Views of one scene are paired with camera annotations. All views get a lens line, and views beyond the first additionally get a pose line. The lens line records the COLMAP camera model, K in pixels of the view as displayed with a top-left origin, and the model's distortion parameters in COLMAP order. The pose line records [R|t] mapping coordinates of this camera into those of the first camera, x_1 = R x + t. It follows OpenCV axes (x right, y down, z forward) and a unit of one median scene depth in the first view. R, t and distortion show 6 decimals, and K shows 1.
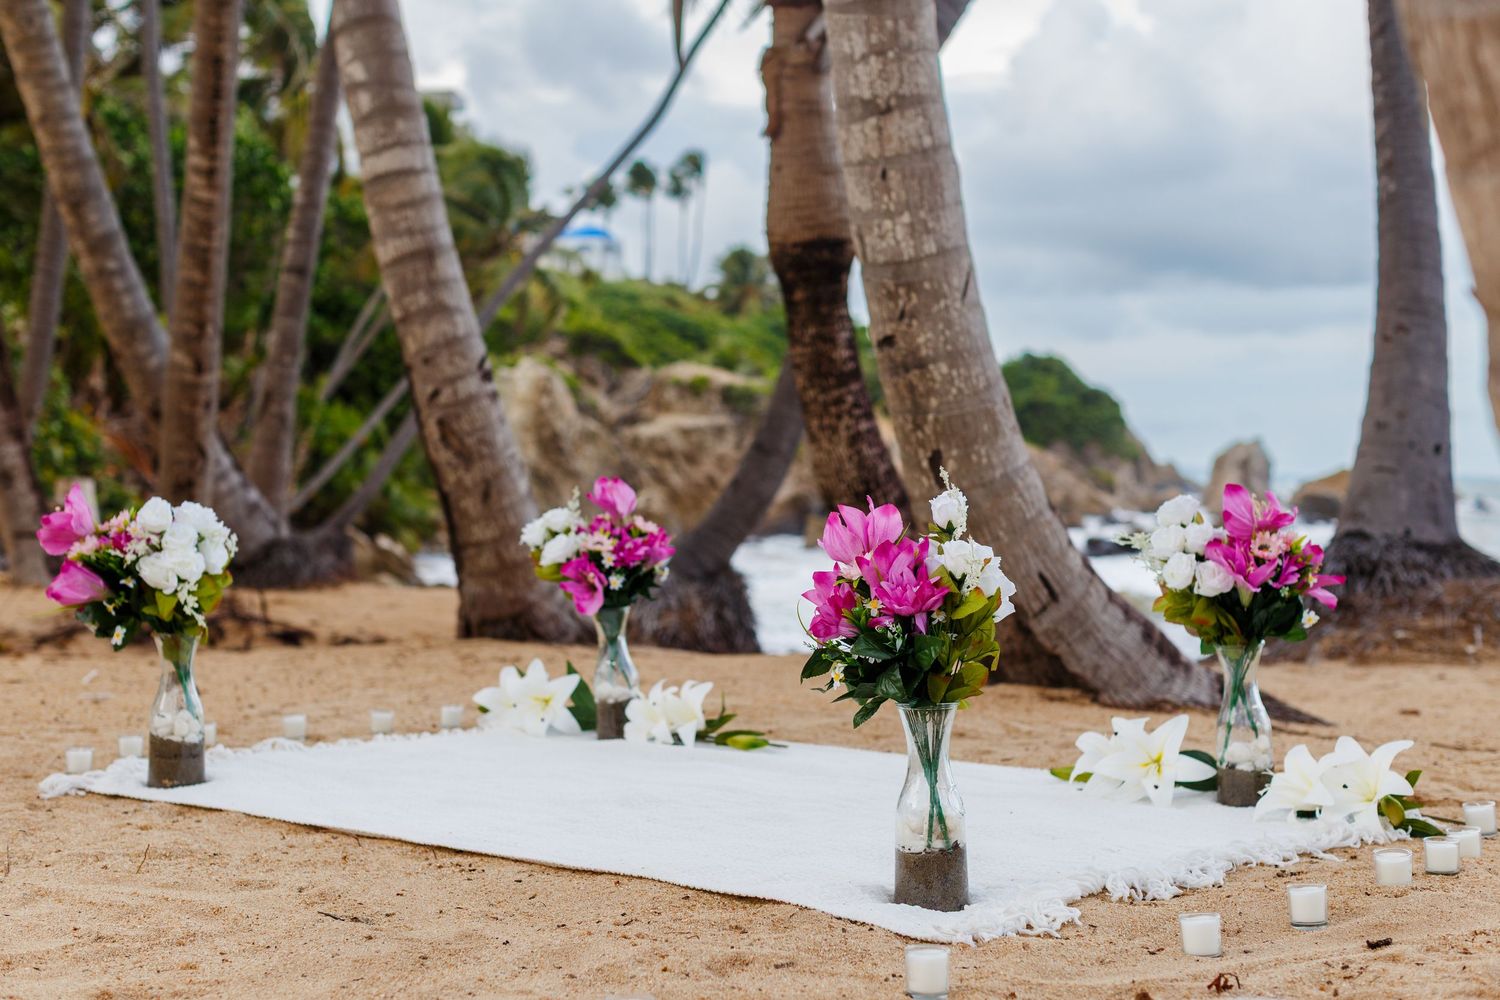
lens RADIAL K [[2168.9, 0, 743.1], [0, 2168.9, 490.3], [0, 0, 1]] dist [0.037590, -0.102438]
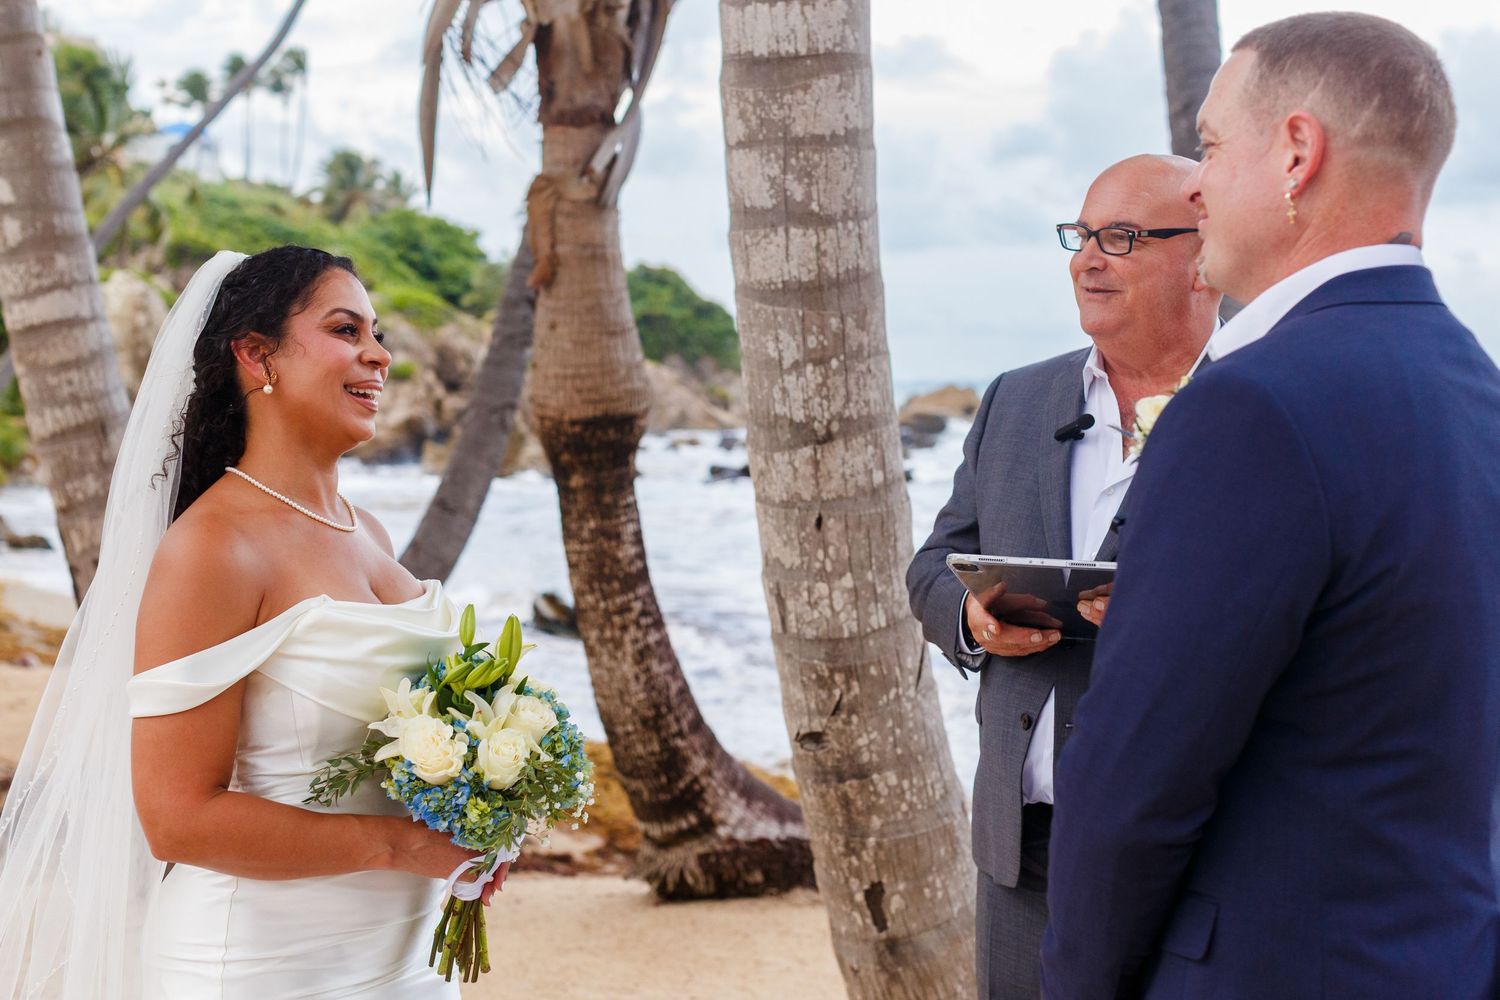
lens RADIAL K [[2189.2, 0, 744.9], [0, 2189.2, 491.0], [0, 0, 1]] dist [0.019677, 0.020754]
pose [[0.983767, -0.002393, 0.179432, -0.058537], [-0.005560, 0.999025, 0.043808, -0.121554], [-0.179362, -0.044094, 0.982794, 0.185609]]
